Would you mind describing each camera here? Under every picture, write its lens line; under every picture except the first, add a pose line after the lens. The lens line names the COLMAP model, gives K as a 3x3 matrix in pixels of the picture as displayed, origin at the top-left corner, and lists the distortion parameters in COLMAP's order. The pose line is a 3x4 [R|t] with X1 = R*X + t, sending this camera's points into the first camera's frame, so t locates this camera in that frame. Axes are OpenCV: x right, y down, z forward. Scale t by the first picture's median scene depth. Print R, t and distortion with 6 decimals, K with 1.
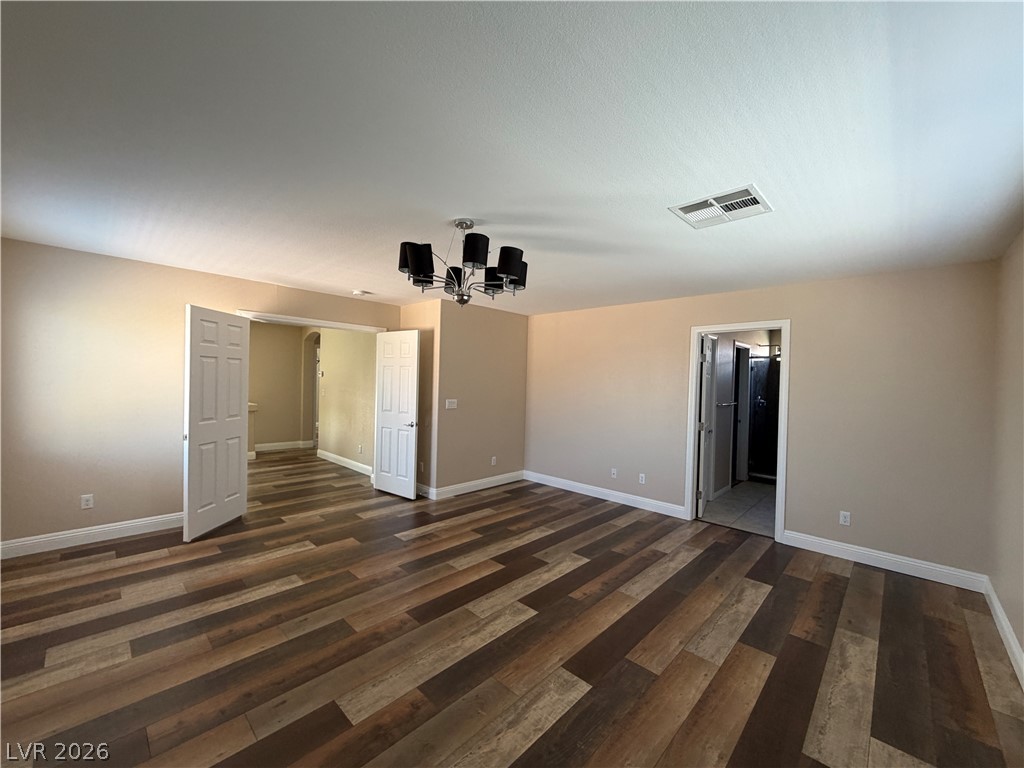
lens RADIAL K [[407.5, 0, 512.1], [0, 407.5, 382.5], [0, 0, 1]] dist [0.003277, 0.000348]
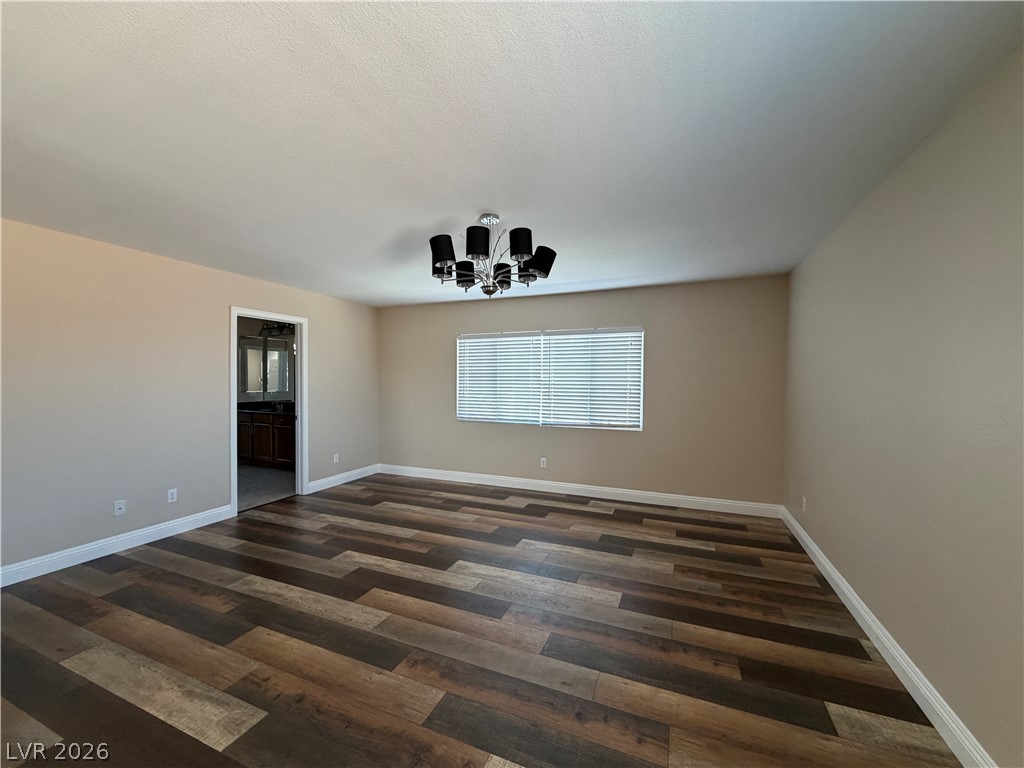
lens RADIAL K [[407.5, 0, 513.9], [0, 407.5, 385.5], [0, 0, 1]] dist [0.003277, 0.000348]
pose [[-0.362823, -0.037871, 0.931088, -0.812007], [-0.011057, 0.999278, 0.036336, 0.005331], [-0.931792, 0.002889, -0.362980, 0.957934]]
